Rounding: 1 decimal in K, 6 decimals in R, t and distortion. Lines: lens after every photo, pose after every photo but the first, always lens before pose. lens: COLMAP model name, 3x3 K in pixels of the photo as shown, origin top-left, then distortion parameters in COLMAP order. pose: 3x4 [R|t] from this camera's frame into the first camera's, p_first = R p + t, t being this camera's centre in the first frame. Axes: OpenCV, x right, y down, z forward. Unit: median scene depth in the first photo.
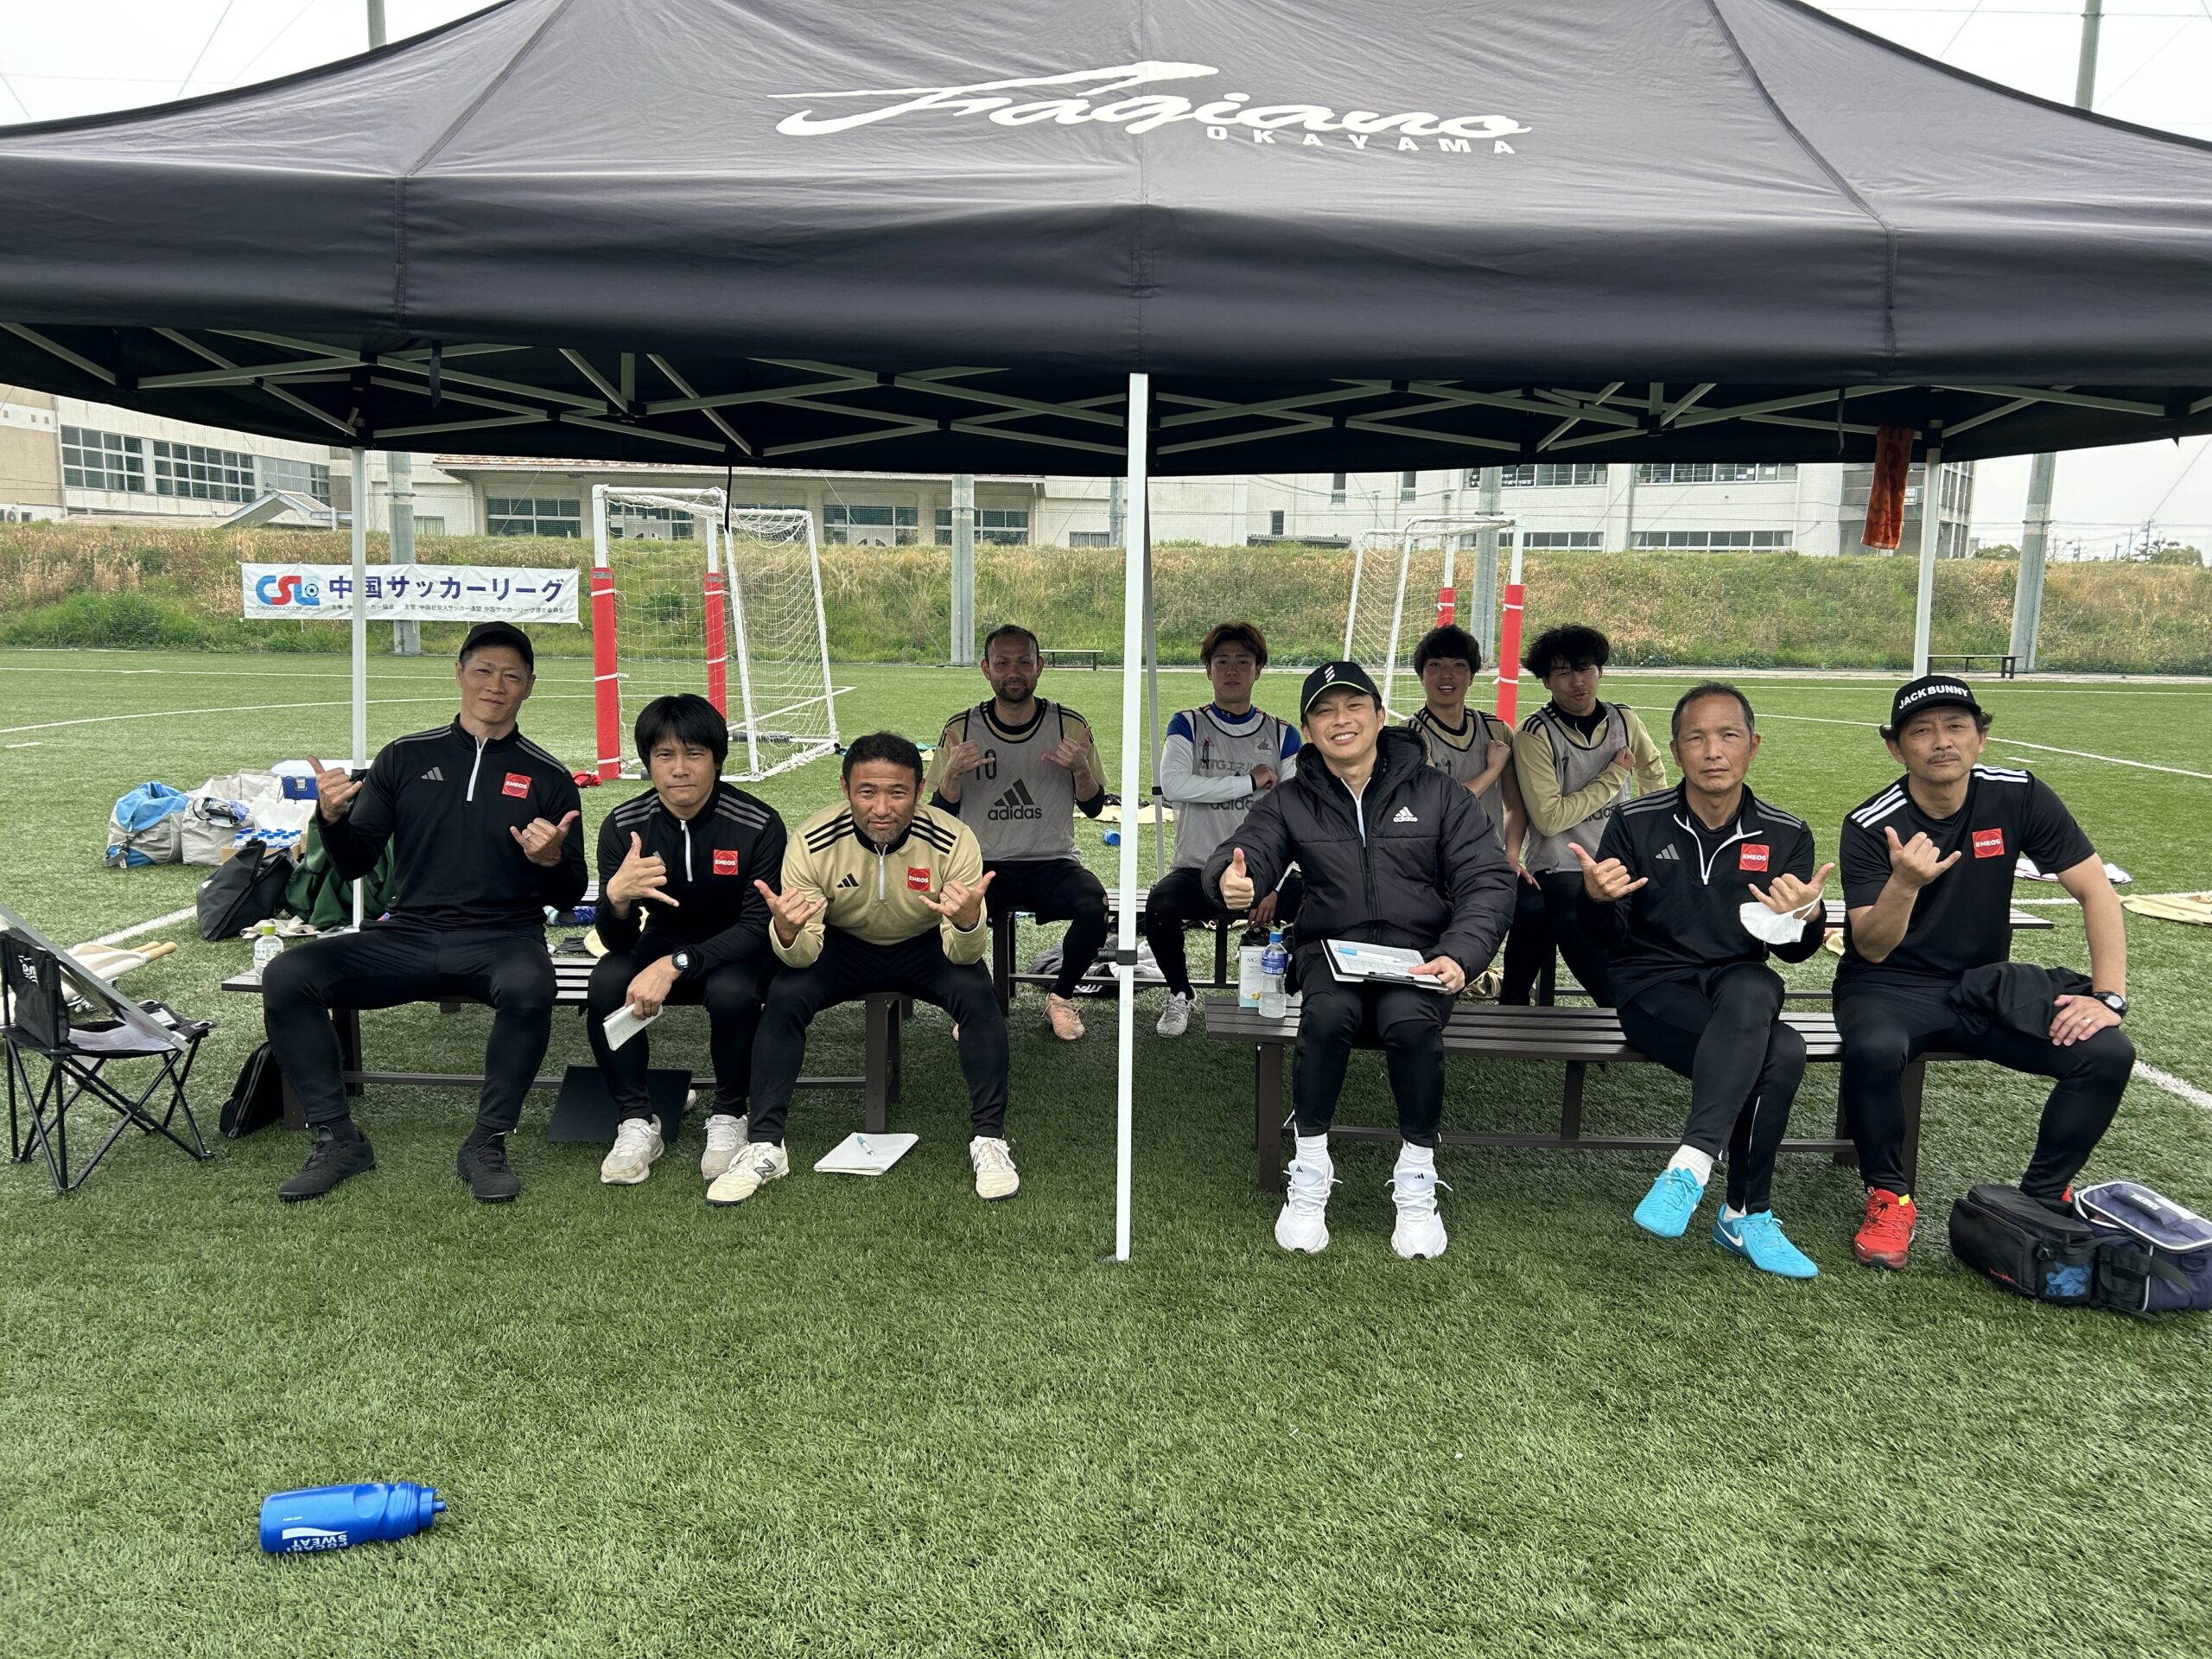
lens RADIAL K [[1656.8, 0, 1116.7], [0, 1656.8, 832.4], [0, 0, 1]] dist [0.050840, -0.053357]
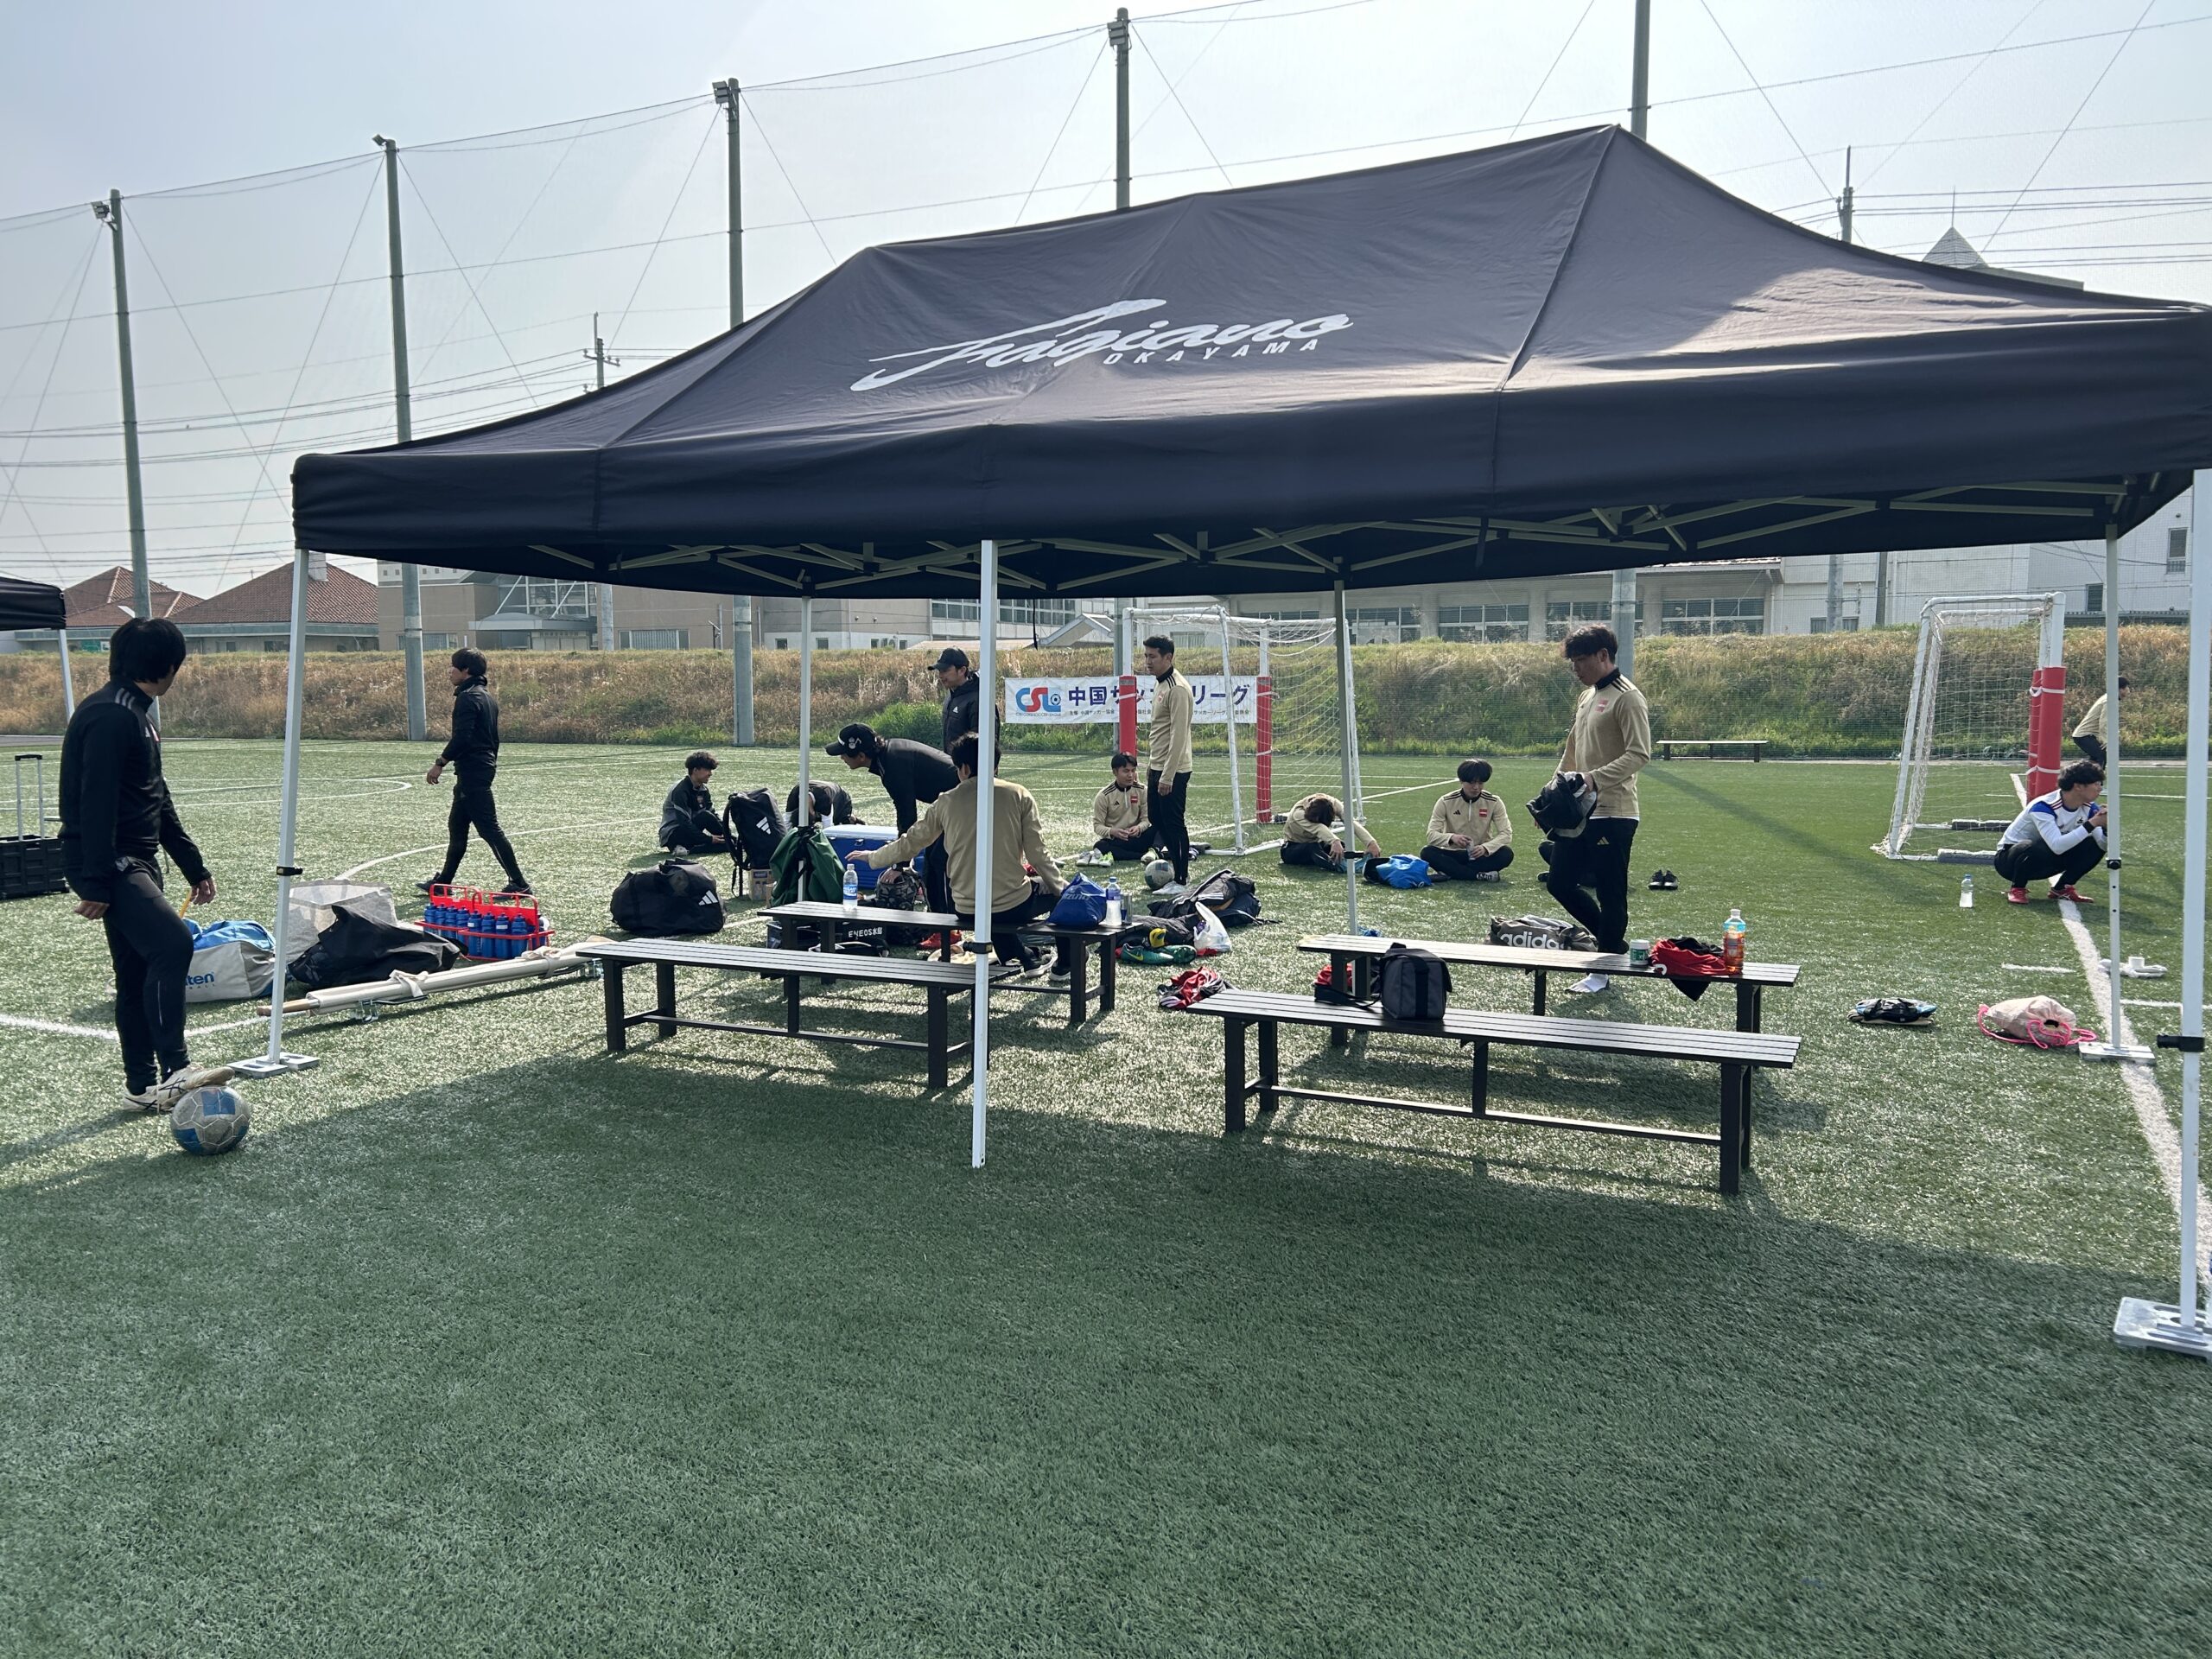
lens RADIAL K [[1656.8, 0, 1114.8], [0, 1656.8, 852.7], [0, 0, 1]] dist [0.050840, -0.053357]
pose [[0.895543, 0.022662, -0.444397, 0.077299], [-0.043485, 0.998379, -0.036717, 0.005082], [0.442845, 0.052206, 0.895077, -0.024953]]
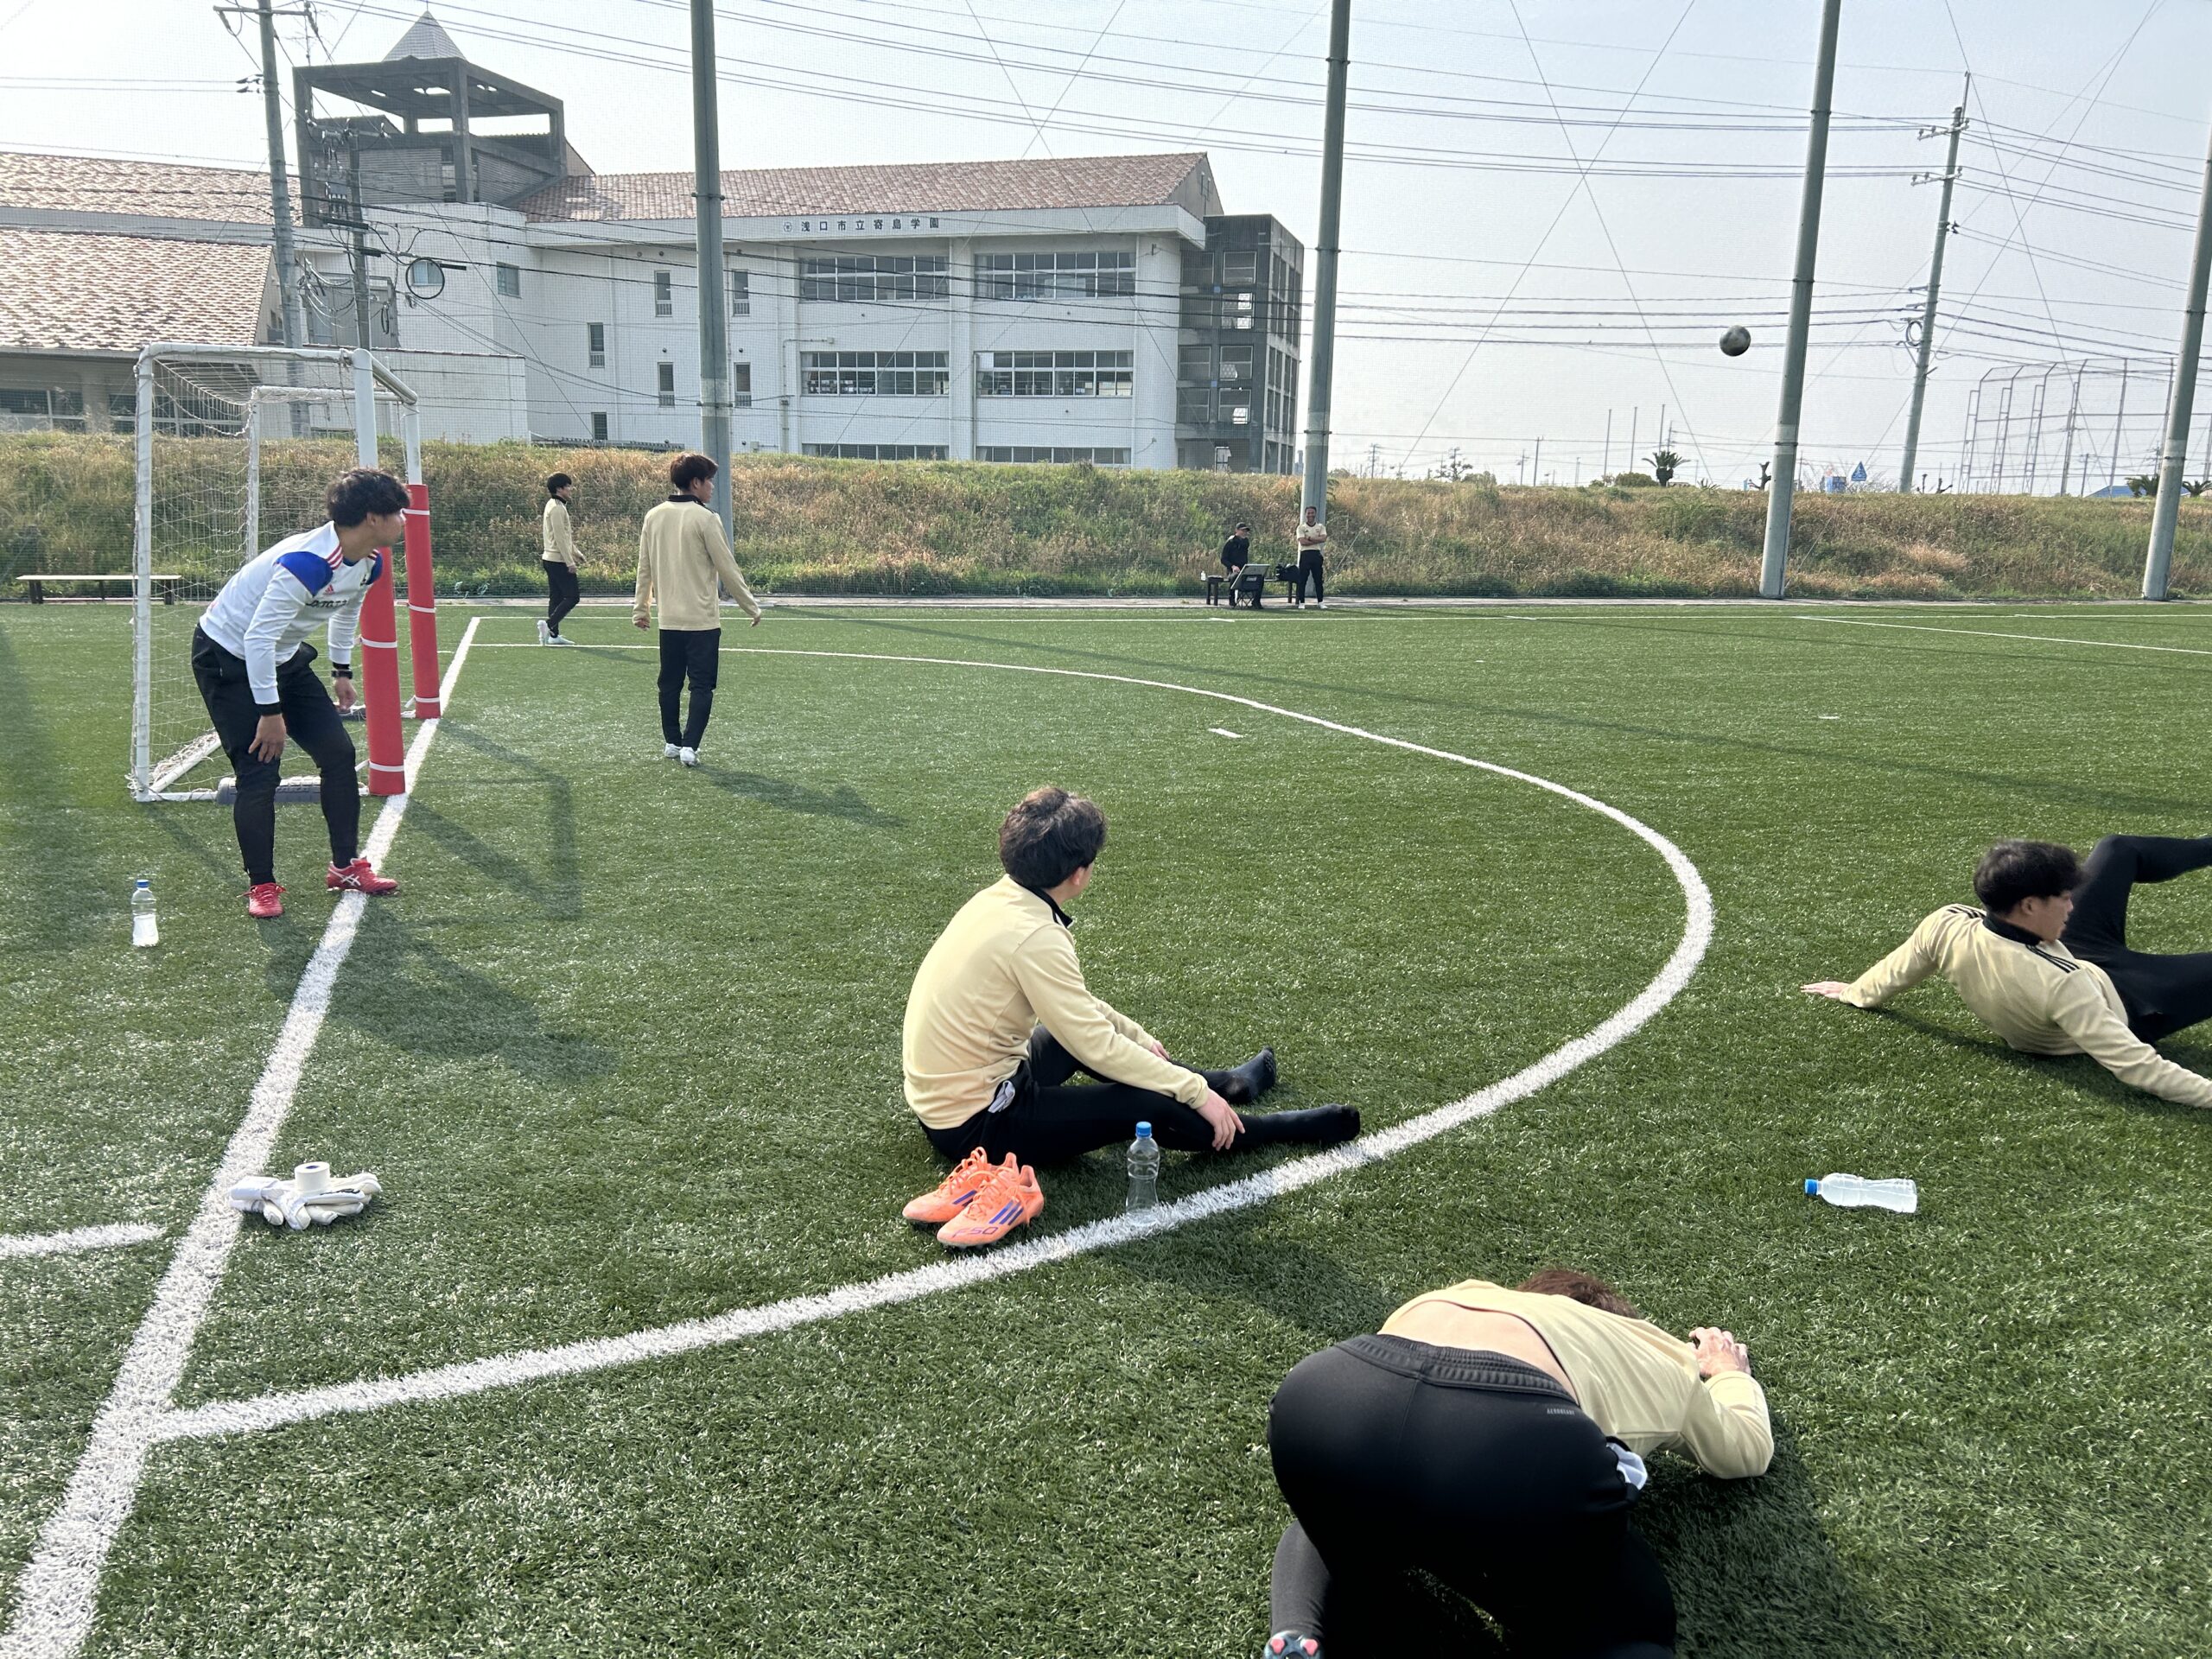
lens RADIAL K [[1656.8, 0, 1089.3], [0, 1656.8, 837.1], [0, 0, 1]] dist [0.050840, -0.053357]
pose [[0.945536, -0.058373, 0.320242, 0.118393], [0.042002, 0.997444, 0.057798, -0.020594], [-0.322798, -0.041199, 0.945571, 0.159048]]
